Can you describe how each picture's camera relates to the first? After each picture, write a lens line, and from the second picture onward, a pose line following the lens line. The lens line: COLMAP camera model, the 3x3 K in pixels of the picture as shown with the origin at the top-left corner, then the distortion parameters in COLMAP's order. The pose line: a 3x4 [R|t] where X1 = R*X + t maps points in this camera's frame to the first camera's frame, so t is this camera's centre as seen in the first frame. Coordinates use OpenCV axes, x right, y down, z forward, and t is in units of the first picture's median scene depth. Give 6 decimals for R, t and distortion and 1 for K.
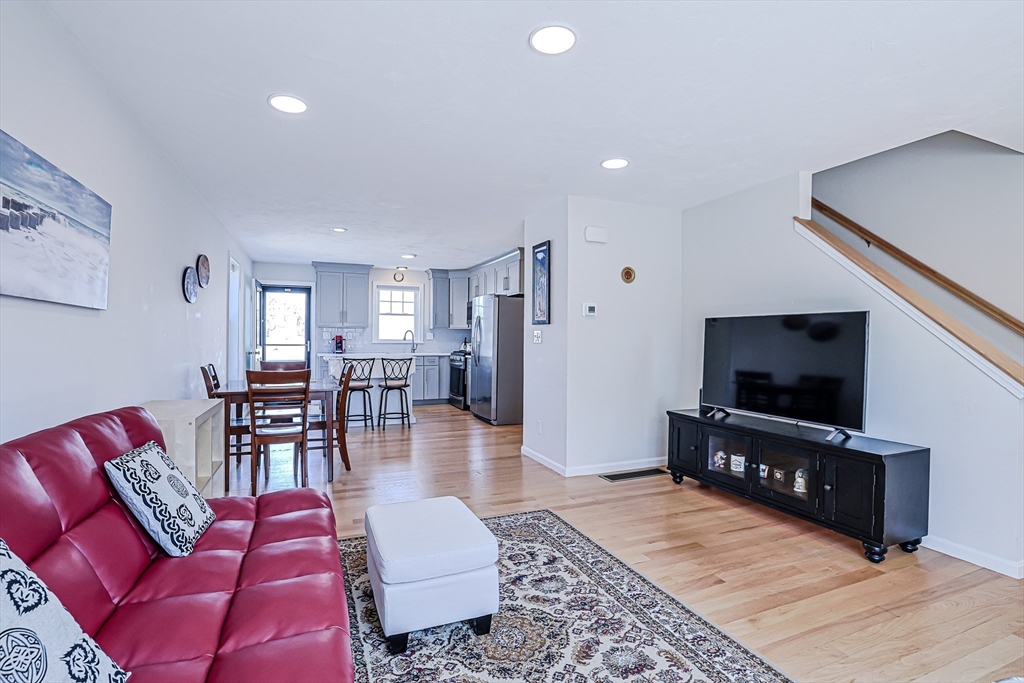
lens RADIAL K [[464.0, 0, 516.2], [0, 464.0, 341.8], [0, 0, 1]] dist [-0.042639, 0.011111]
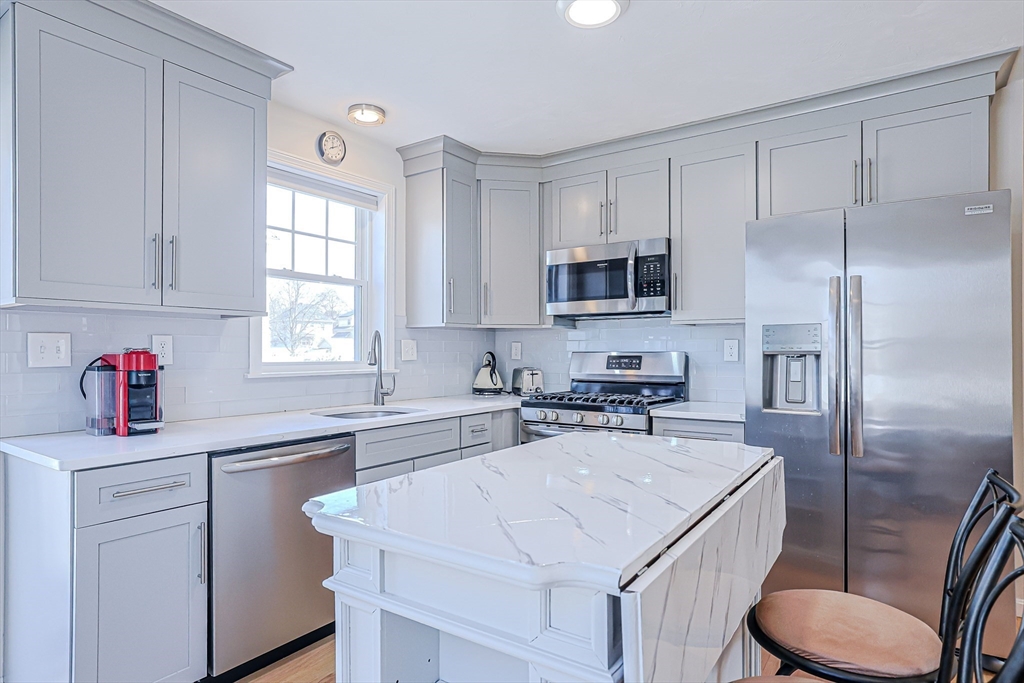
lens RADIAL K [[573.5, 0, 515.1], [0, 573.5, 349.3], [0, 0, 1]] dist [-0.021726, 0.008367]
pose [[0.856981, -0.008335, 0.515281, -0.367542], [0.014241, 0.999870, -0.007510, -0.009213], [-0.515151, 0.013774, 0.856988, 0.680182]]
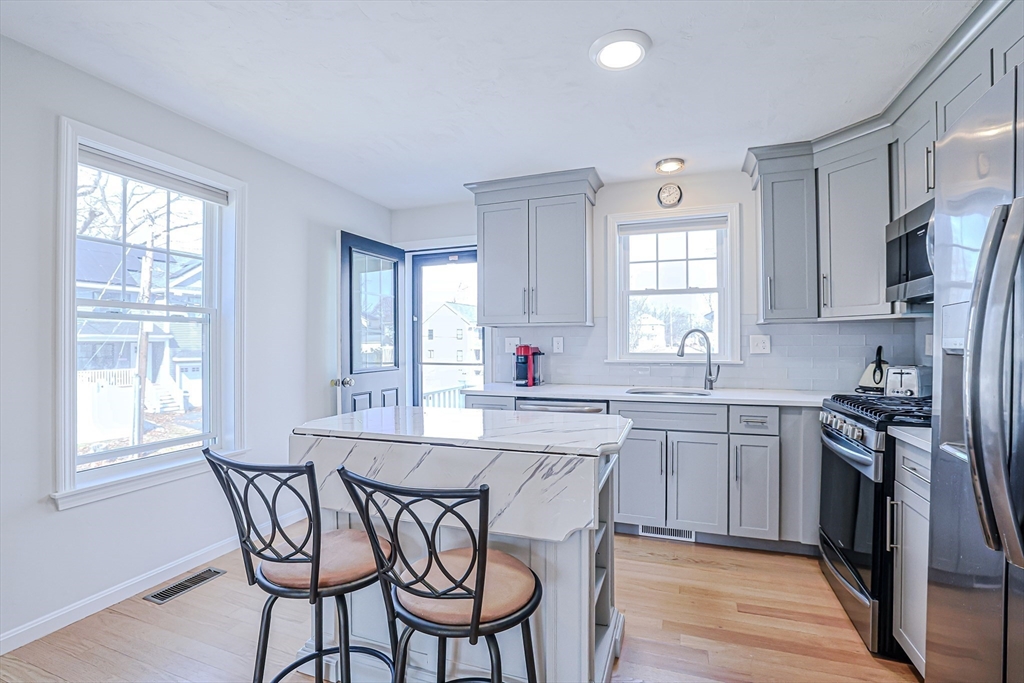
lens RADIAL K [[464.0, 0, 520.4], [0, 464.0, 343.9], [0, 0, 1]] dist [-0.042639, 0.011111]
pose [[0.725093, -0.009718, -0.688583, -0.082414], [0.000965, 0.999914, -0.013096, -0.008551], [0.688651, 0.008831, 0.725040, 0.673575]]
